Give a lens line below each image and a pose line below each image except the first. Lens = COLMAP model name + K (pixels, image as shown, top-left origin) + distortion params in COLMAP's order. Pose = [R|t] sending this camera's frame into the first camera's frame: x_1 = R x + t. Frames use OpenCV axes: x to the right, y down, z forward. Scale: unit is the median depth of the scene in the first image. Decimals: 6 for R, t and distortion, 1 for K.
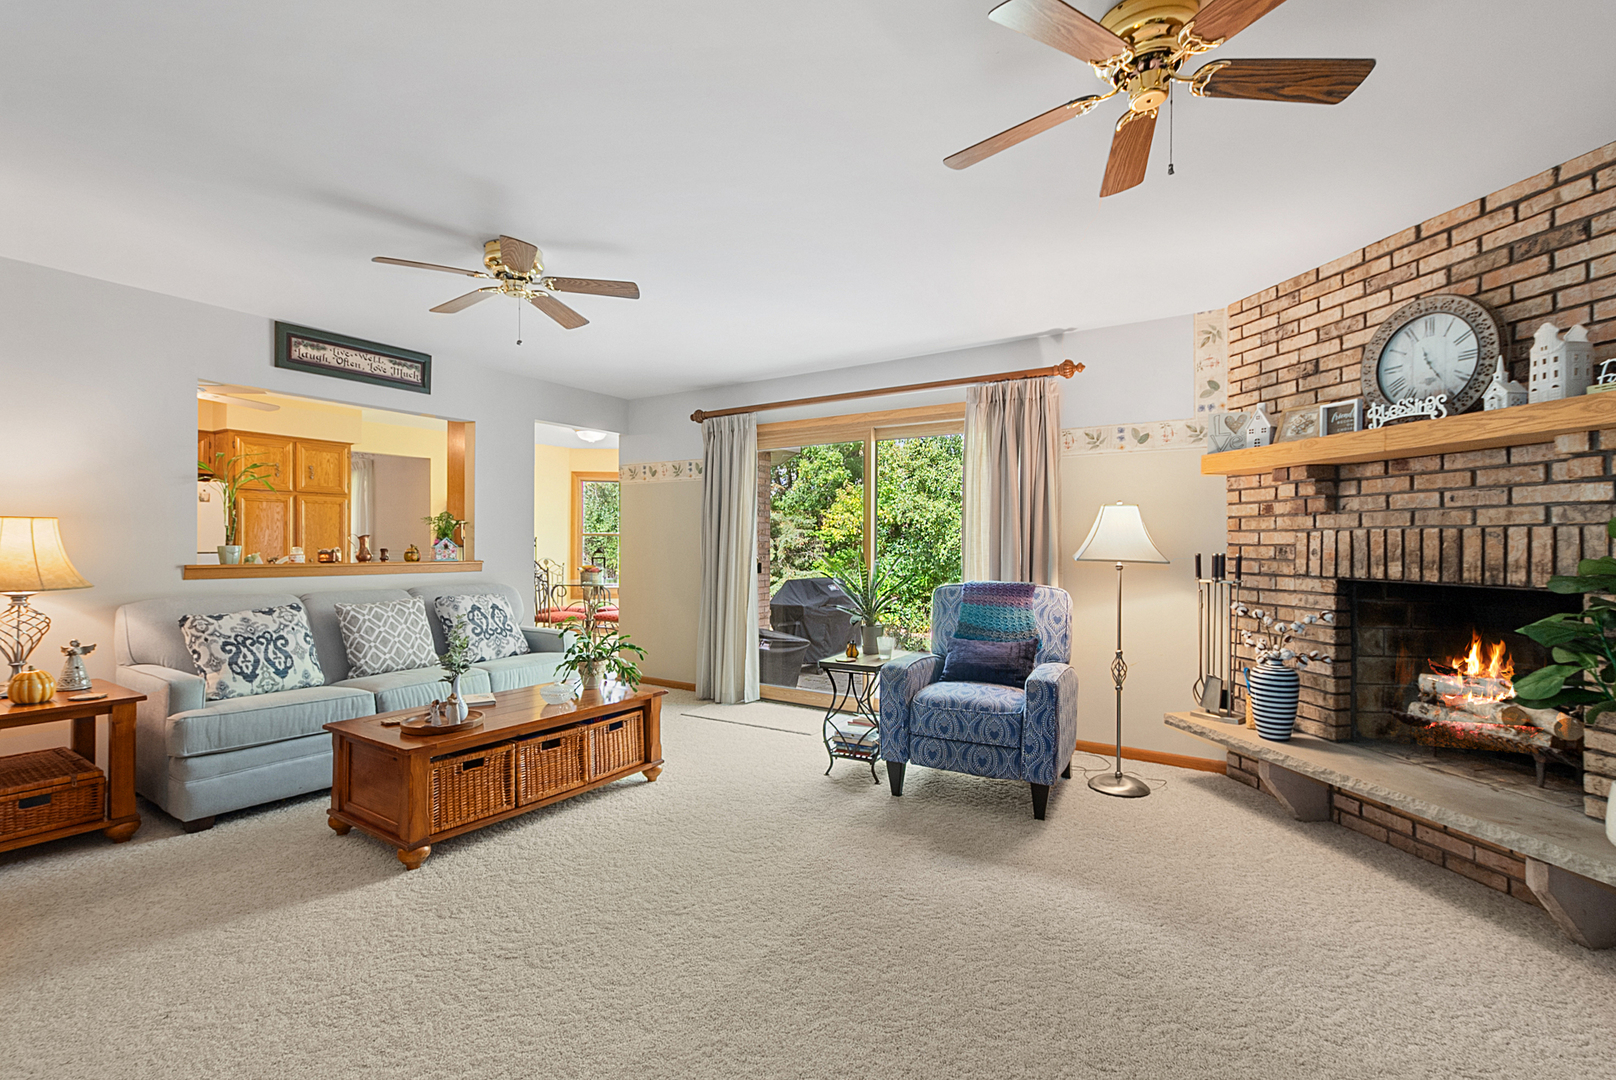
lens RADIAL K [[717.0, 0, 806.8], [0, 717.0, 543.0], [0, 0, 1]] dist [-0.001693, -0.000320]
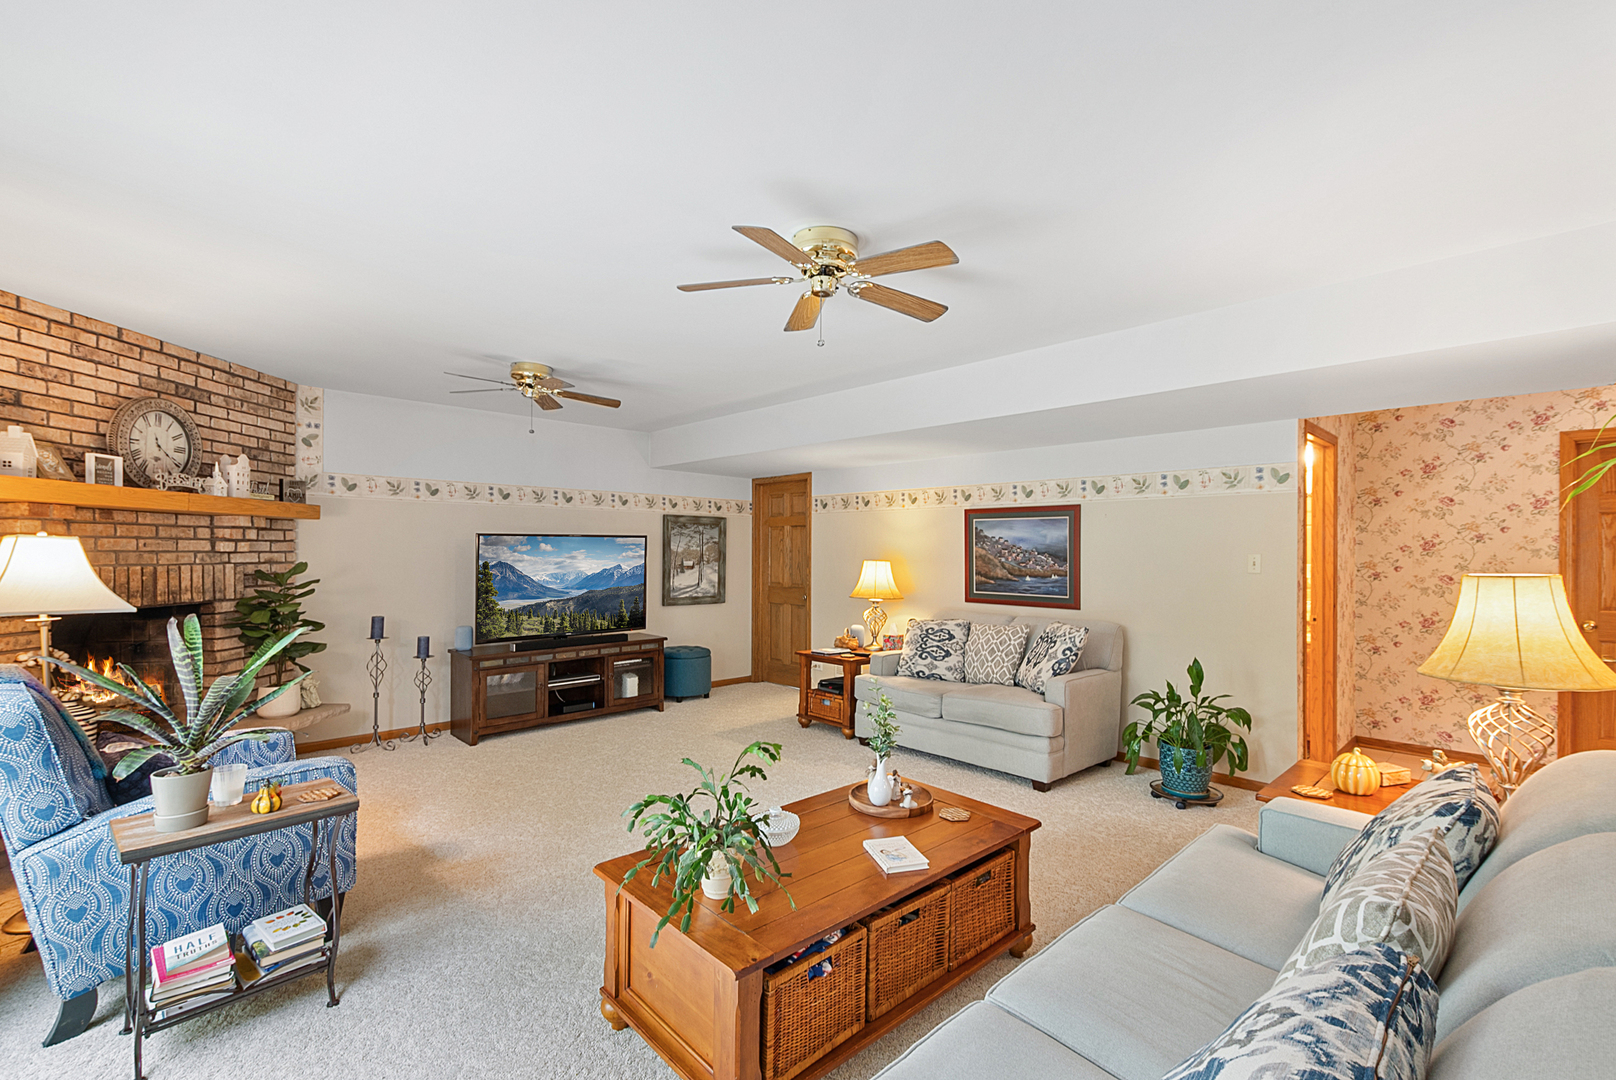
lens RADIAL K [[717.0, 0, 809.8], [0, 717.0, 546.2], [0, 0, 1]] dist [-0.001693, -0.000320]
pose [[-0.974913, -0.001410, 0.222584, -0.651115], [-0.003168, 0.999967, -0.007540, -0.052386], [-0.222566, -0.008056, -0.974884, 2.046845]]
